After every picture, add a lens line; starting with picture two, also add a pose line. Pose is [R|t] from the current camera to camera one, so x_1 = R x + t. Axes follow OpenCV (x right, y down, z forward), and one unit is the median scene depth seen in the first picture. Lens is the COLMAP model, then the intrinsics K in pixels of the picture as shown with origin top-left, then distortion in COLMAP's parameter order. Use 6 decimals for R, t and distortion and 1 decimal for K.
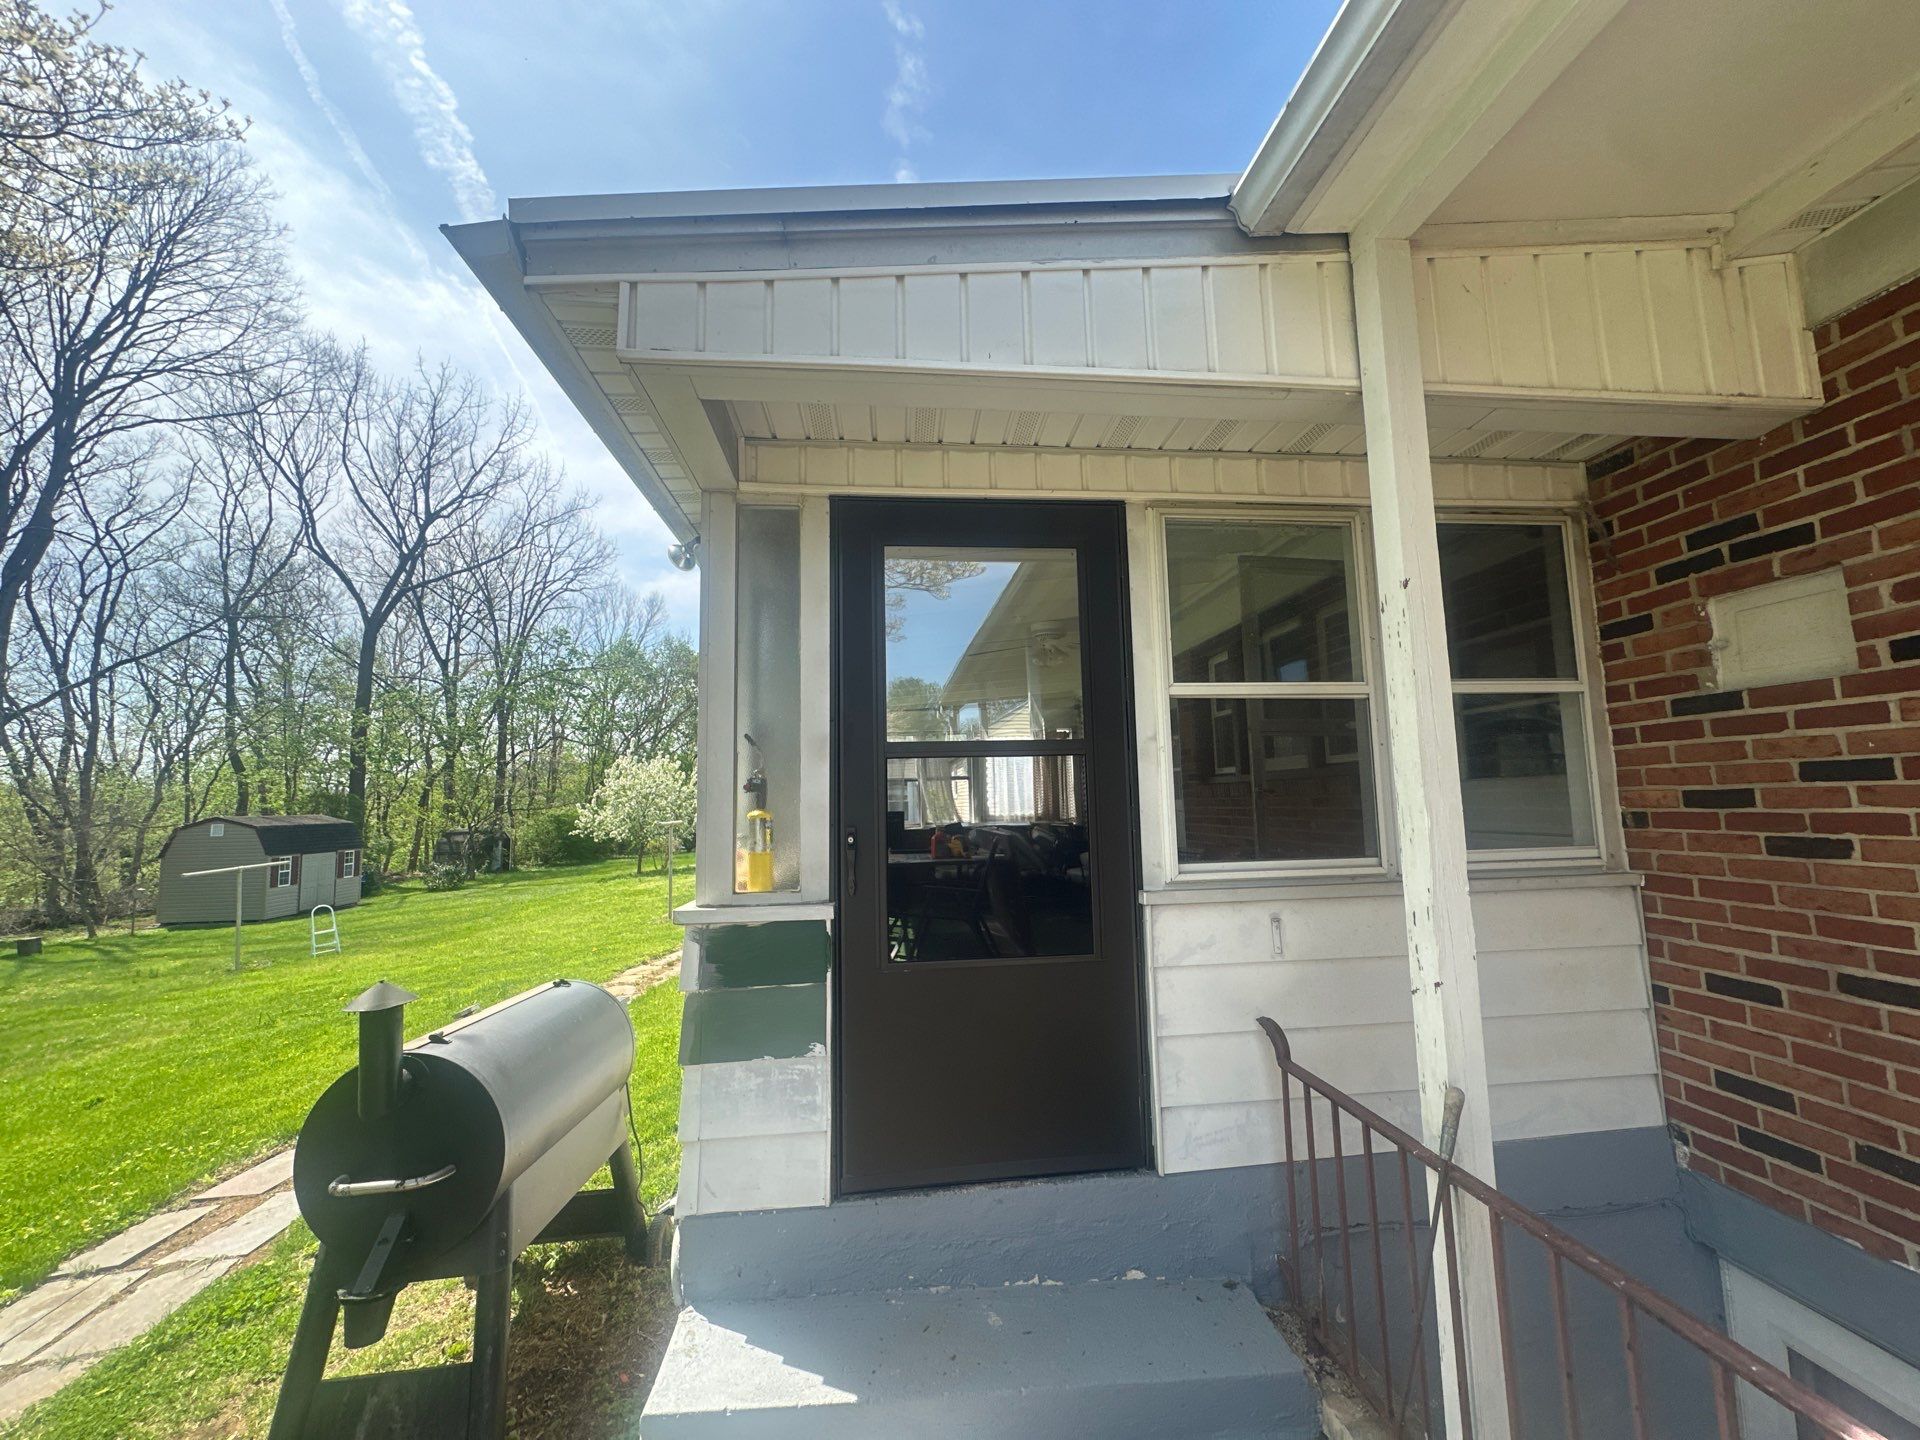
lens RADIAL K [[760.9, 0, 961.9], [0, 760.9, 721.3], [0, 0, 1]] dist [0.001404, -0.000487]
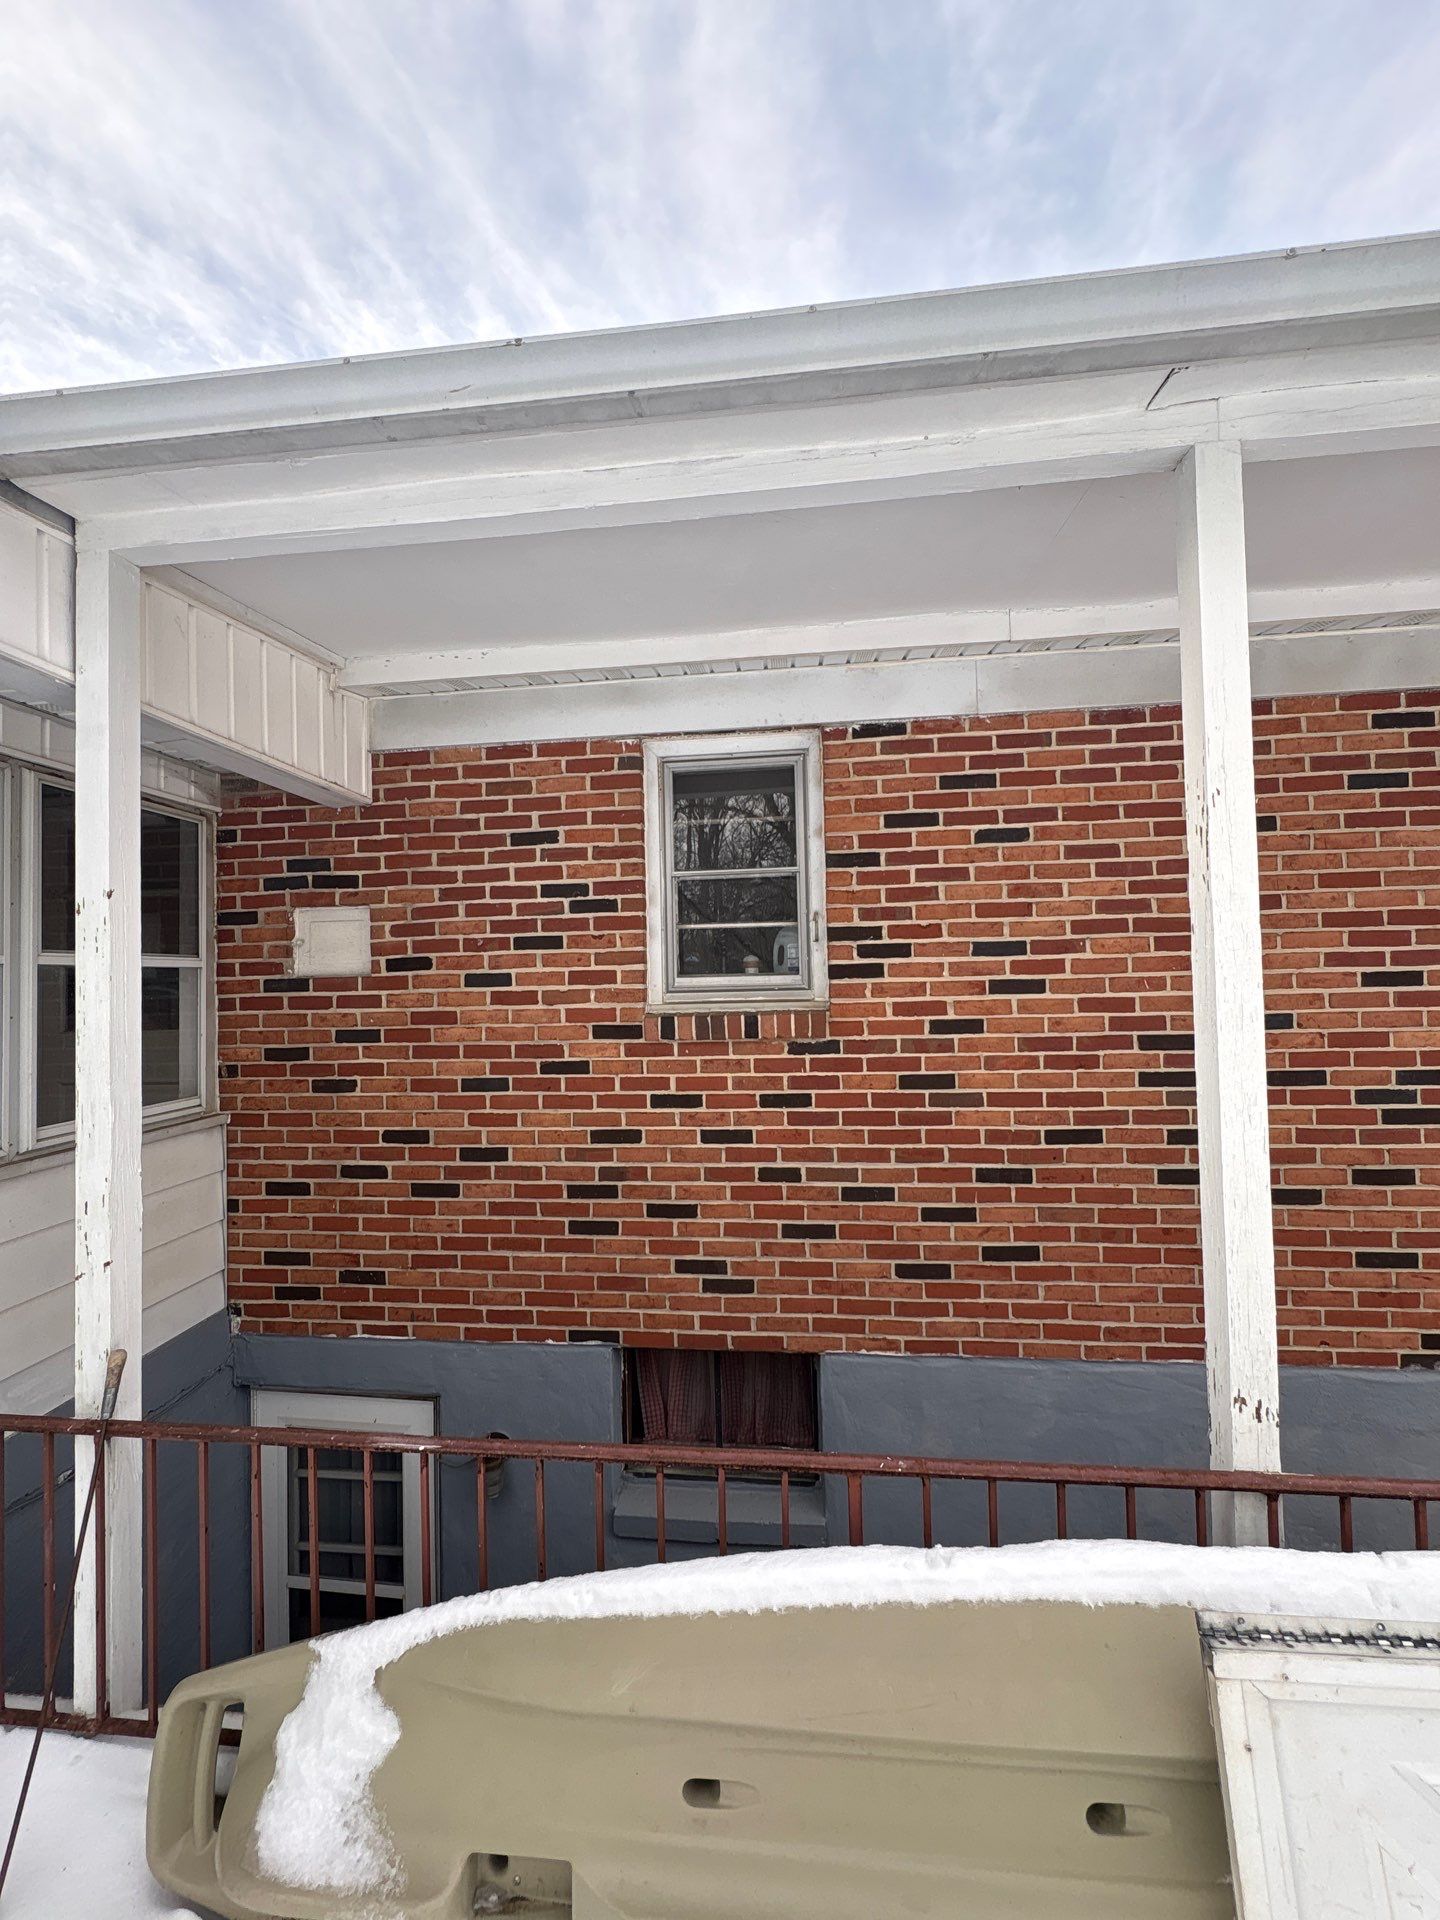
lens RADIAL K [[760.9, 0, 719.6], [0, 760.9, 961.2], [0, 0, 1]] dist [0.001404, -0.000487]
pose [[0.209719, 0.045345, 0.976710, -0.220043], [-0.085540, 0.995945, -0.027871, -0.104153], [-0.974013, -0.077703, 0.212747, -0.051972]]
